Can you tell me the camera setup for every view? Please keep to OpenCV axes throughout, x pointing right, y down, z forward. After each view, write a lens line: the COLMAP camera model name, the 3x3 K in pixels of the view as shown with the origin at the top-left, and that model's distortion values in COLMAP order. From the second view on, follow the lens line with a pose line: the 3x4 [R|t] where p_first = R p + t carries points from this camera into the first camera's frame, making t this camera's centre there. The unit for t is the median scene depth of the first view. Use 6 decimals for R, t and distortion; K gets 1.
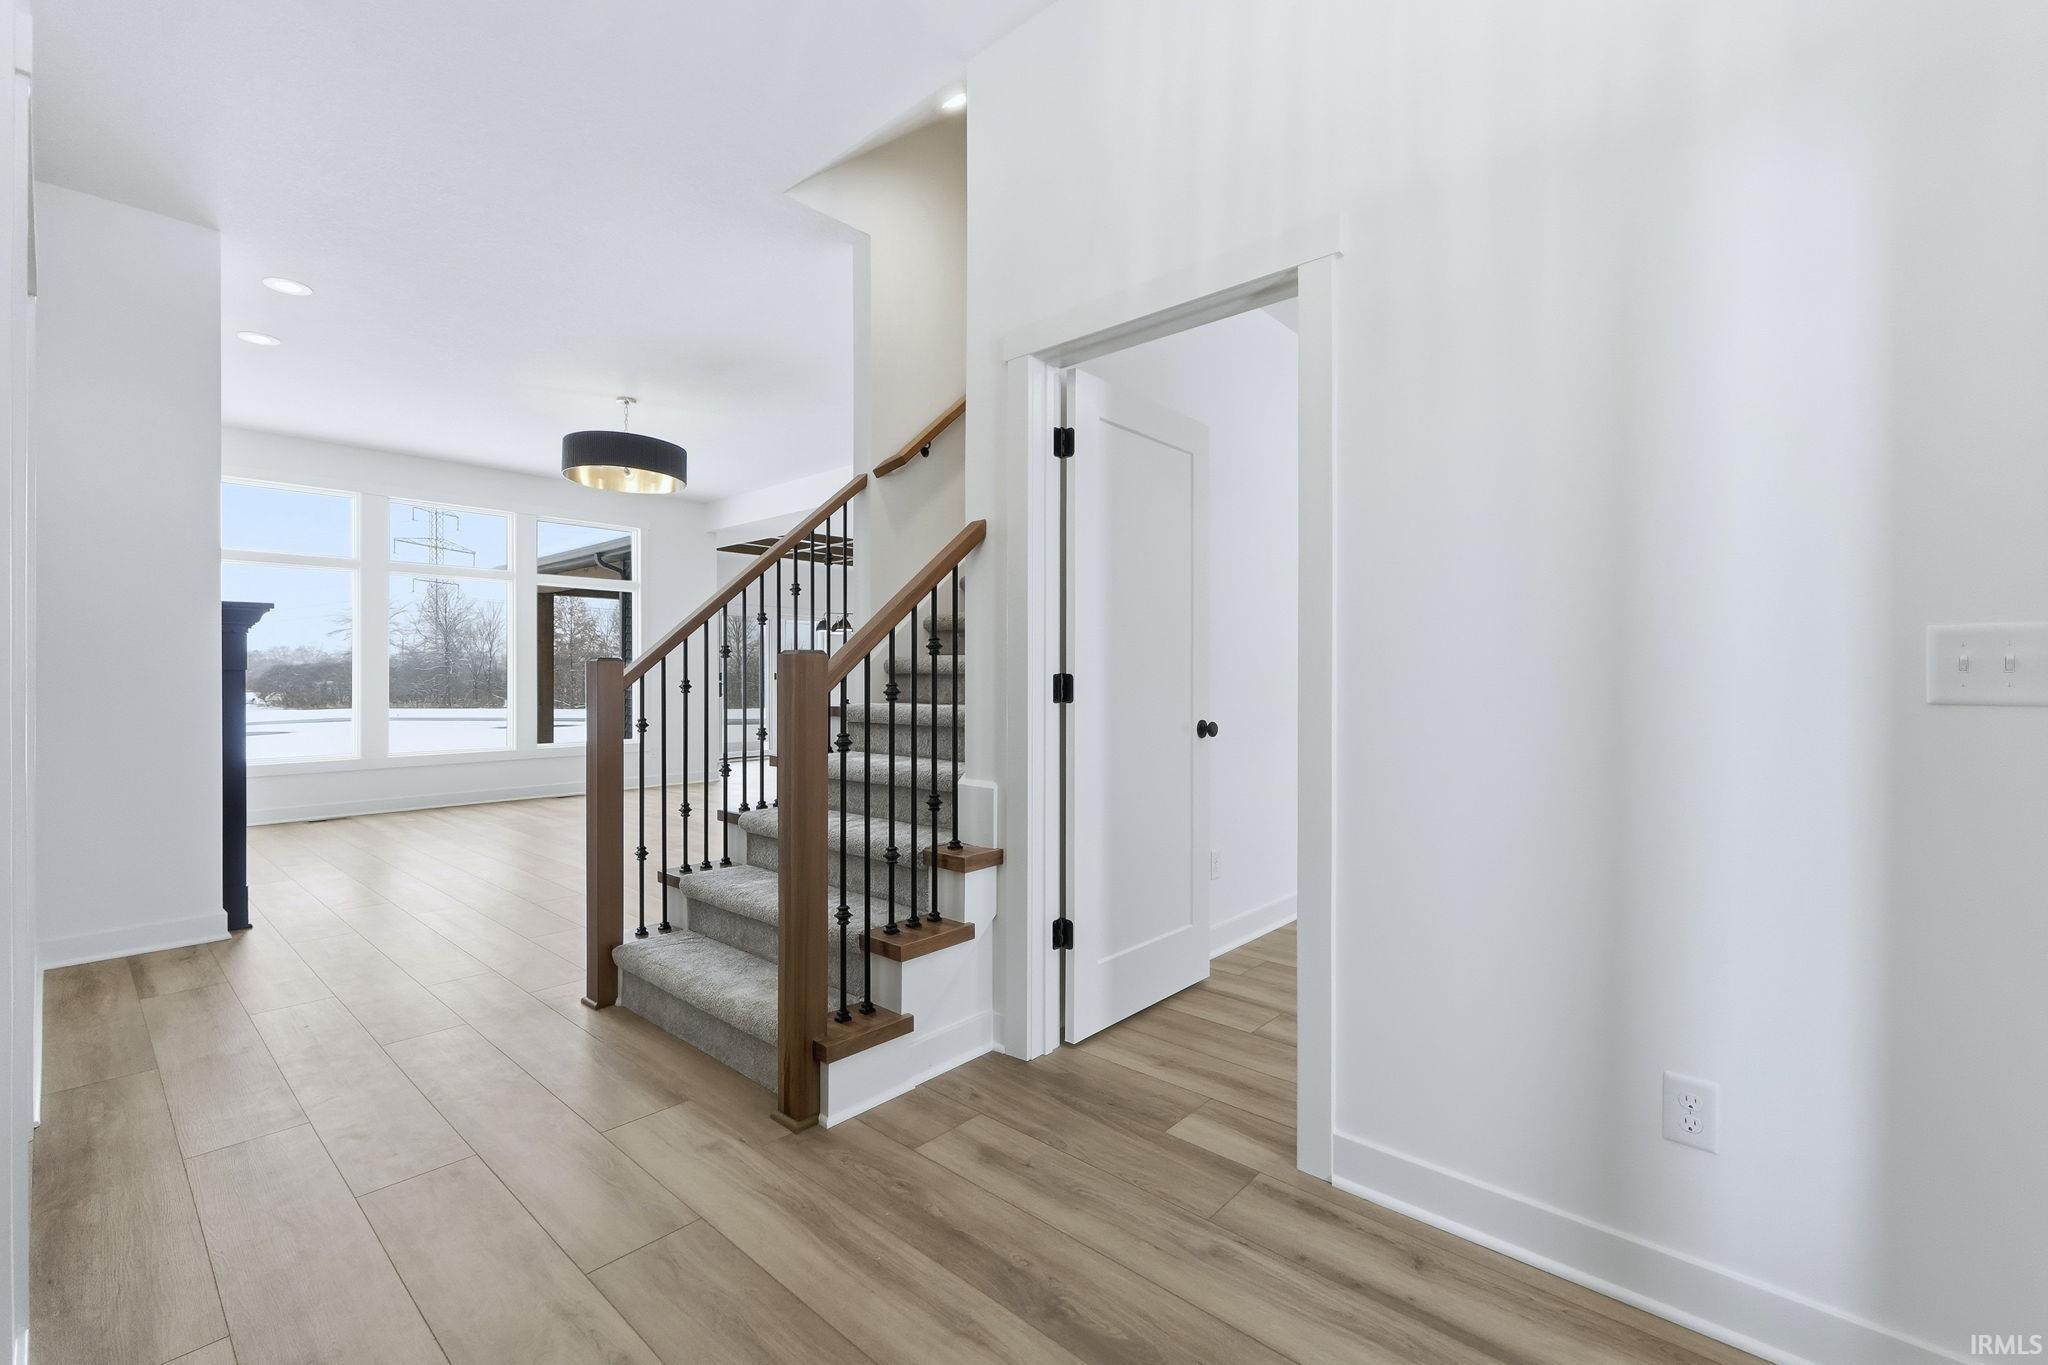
lens RADIAL K [[864.2, 0, 1024.0], [0, 864.2, 682.5], [0, 0, 1]] dist [-0.001388, -0.000345]
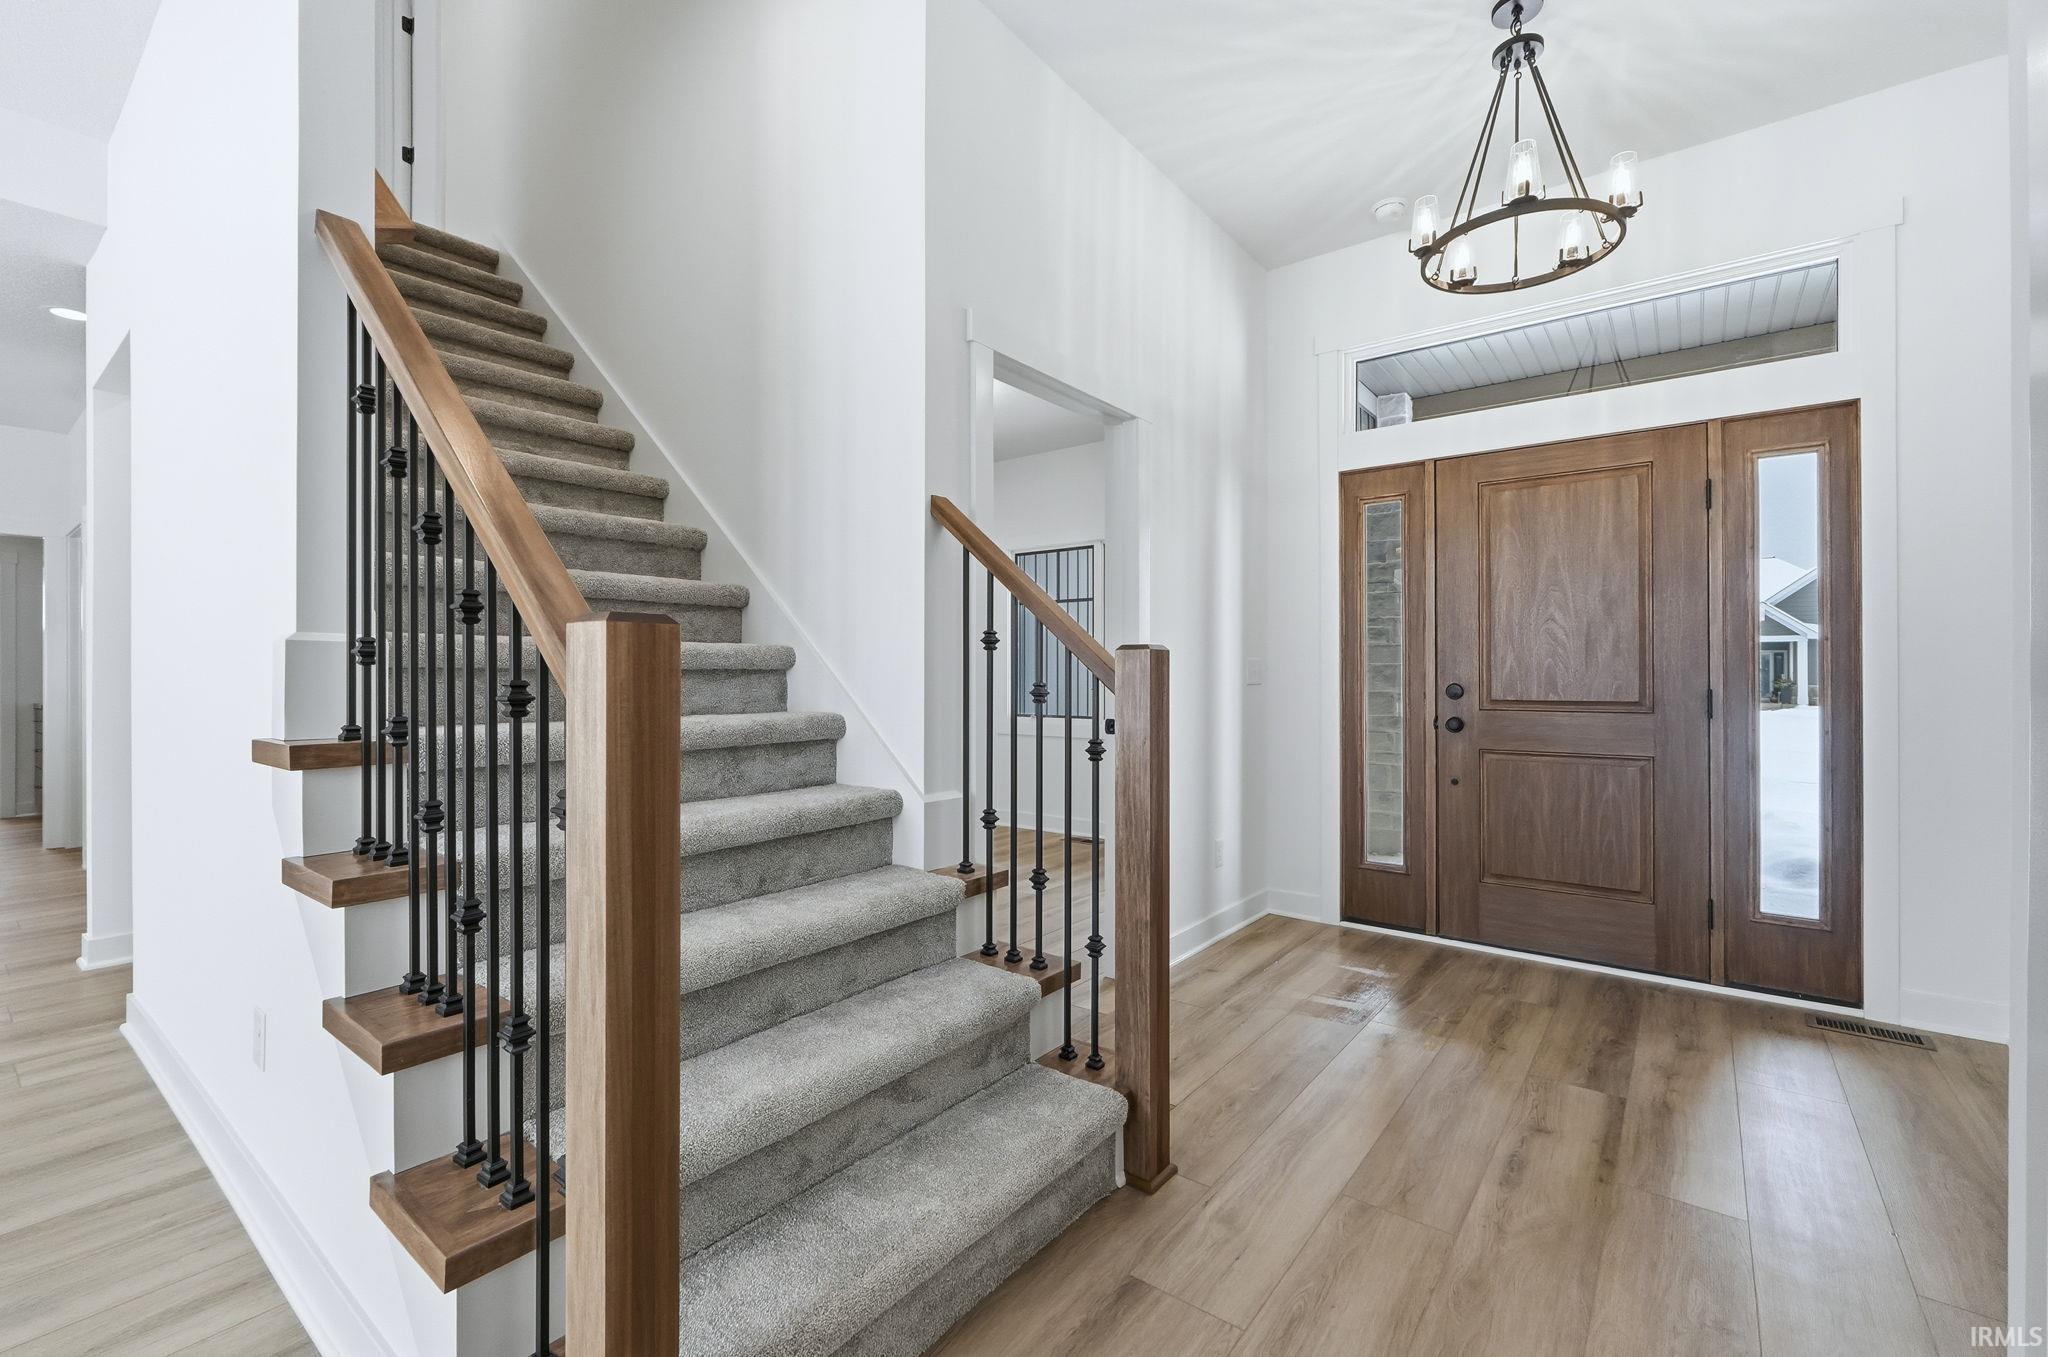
lens RADIAL K [[870.9, 0, 1029.2], [0, 870.9, 670.9], [0, 0, 1]] dist [-0.002274, -0.000436]
pose [[-0.068379, 0.002127, 0.997657, -1.421079], [0.005787, 0.999982, -0.001735, -0.007222], [-0.997643, 0.005655, -0.068390, 1.471947]]
